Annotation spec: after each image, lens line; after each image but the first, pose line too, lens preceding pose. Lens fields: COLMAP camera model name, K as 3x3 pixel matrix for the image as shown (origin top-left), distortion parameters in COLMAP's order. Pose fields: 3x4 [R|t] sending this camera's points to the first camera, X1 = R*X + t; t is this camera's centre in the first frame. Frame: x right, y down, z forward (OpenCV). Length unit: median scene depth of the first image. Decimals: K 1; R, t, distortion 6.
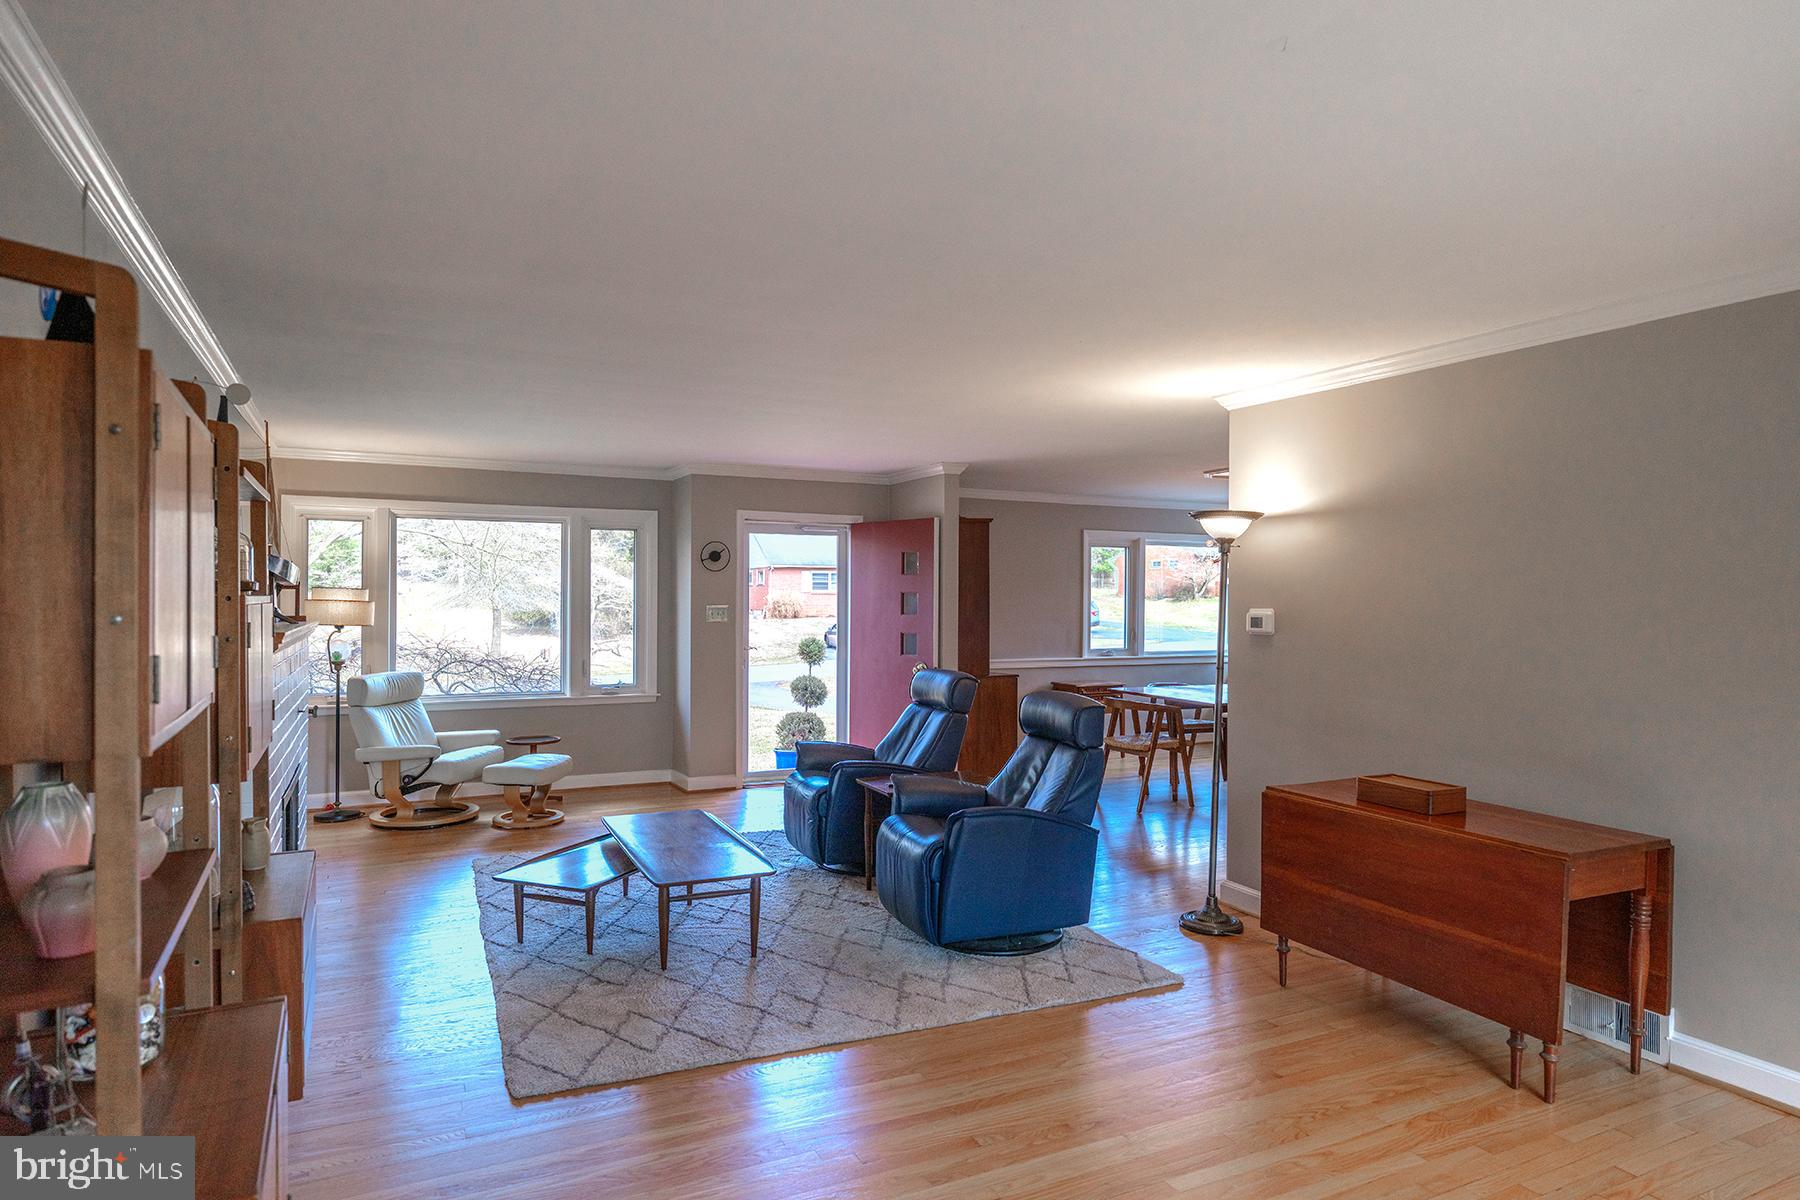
lens RADIAL K [[1061.4, 0, 896.3], [0, 1061.4, 609.3], [0, 0, 1]] dist [0.002637, -0.000013]
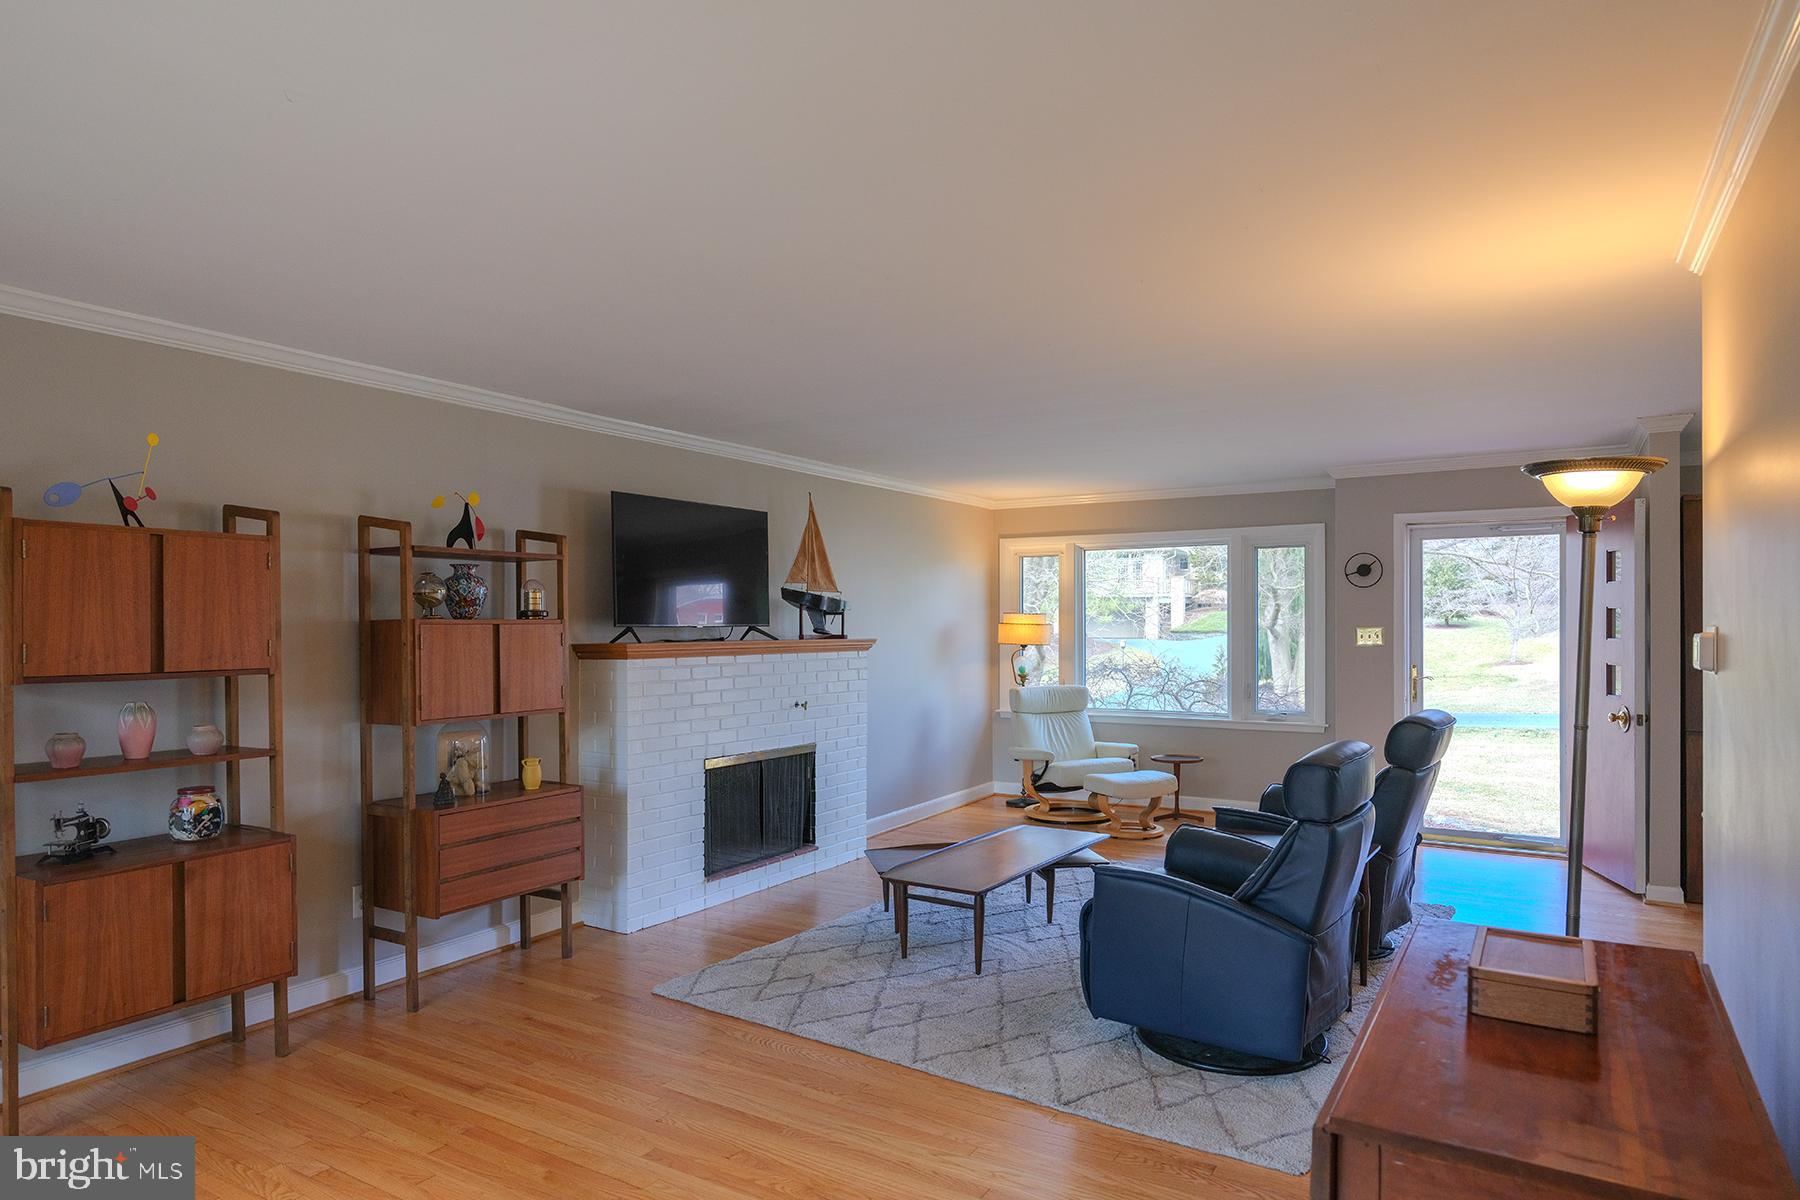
lens RADIAL K [[1061.4, 0, 896.3], [0, 1061.4, 609.3], [0, 0, 1]] dist [0.002637, -0.000013]
pose [[0.518844, -0.019638, -0.854643, 0.405579], [-0.003126, 0.999686, -0.024869, 0.005477], [0.854863, 0.015574, 0.518620, 0.242031]]
